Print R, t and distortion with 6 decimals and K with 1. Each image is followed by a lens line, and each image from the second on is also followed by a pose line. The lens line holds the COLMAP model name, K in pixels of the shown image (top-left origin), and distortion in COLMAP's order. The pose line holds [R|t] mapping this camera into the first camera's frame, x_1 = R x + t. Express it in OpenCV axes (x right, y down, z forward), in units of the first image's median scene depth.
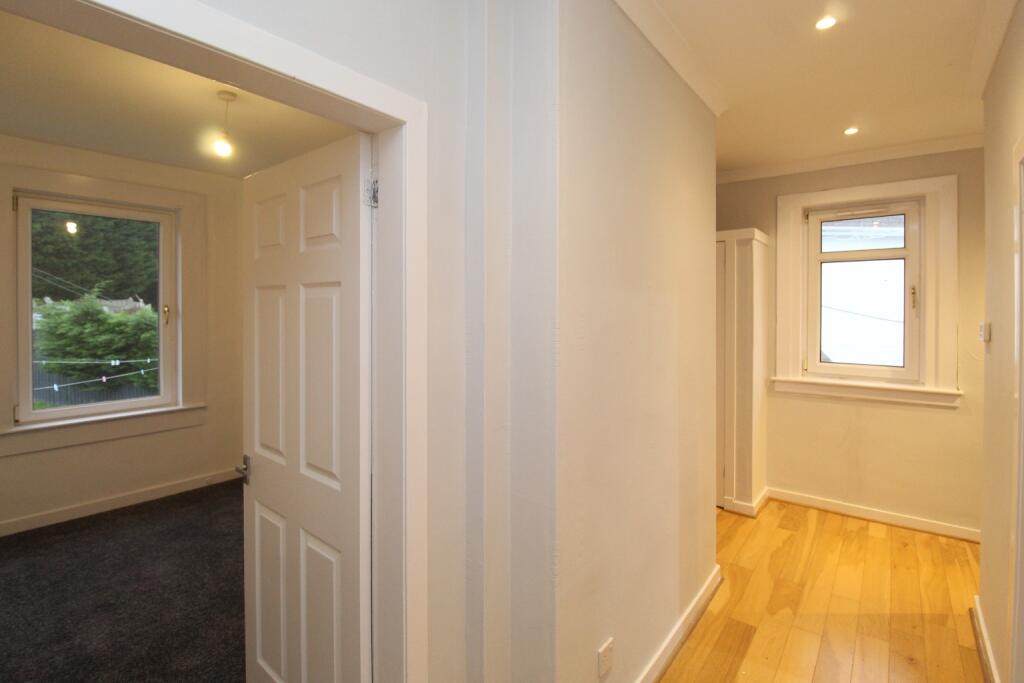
lens RADIAL K [[469.3, 0, 510.5], [0, 469.3, 356.6], [0, 0, 1]] dist [-0.001755, -0.000207]
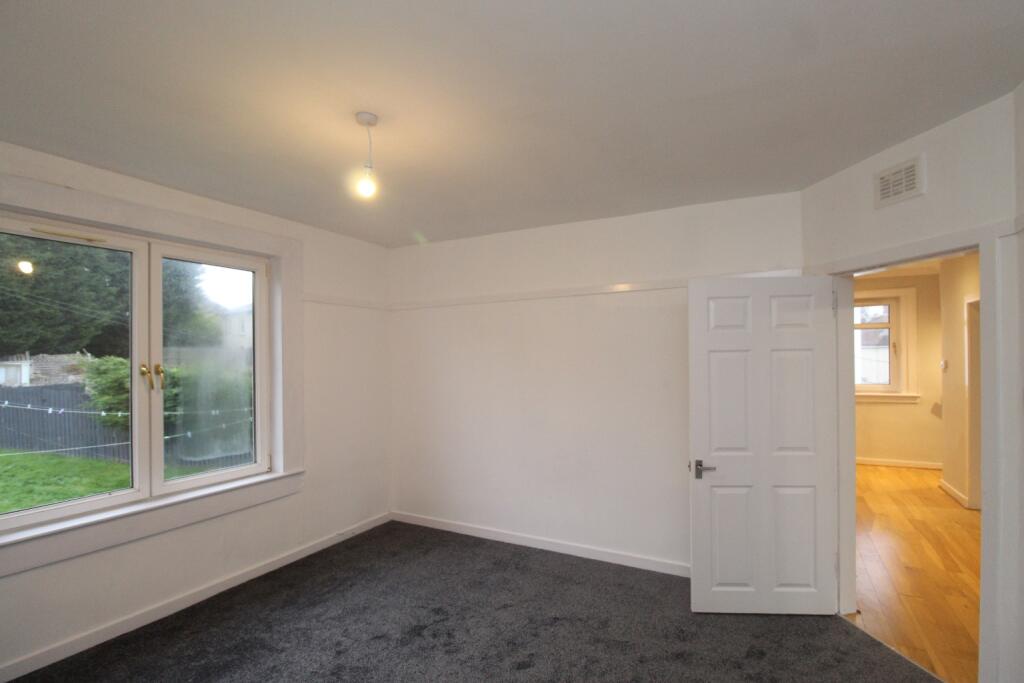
lens RADIAL K [[469.3, 0, 510.5], [0, 469.3, 356.6], [0, 0, 1]] dist [-0.001755, -0.000207]
pose [[0.975260, -0.015478, 0.220519, -0.194709], [0.037869, 0.994498, -0.097675, 0.007647], [-0.217794, 0.103609, 0.970480, -0.092170]]
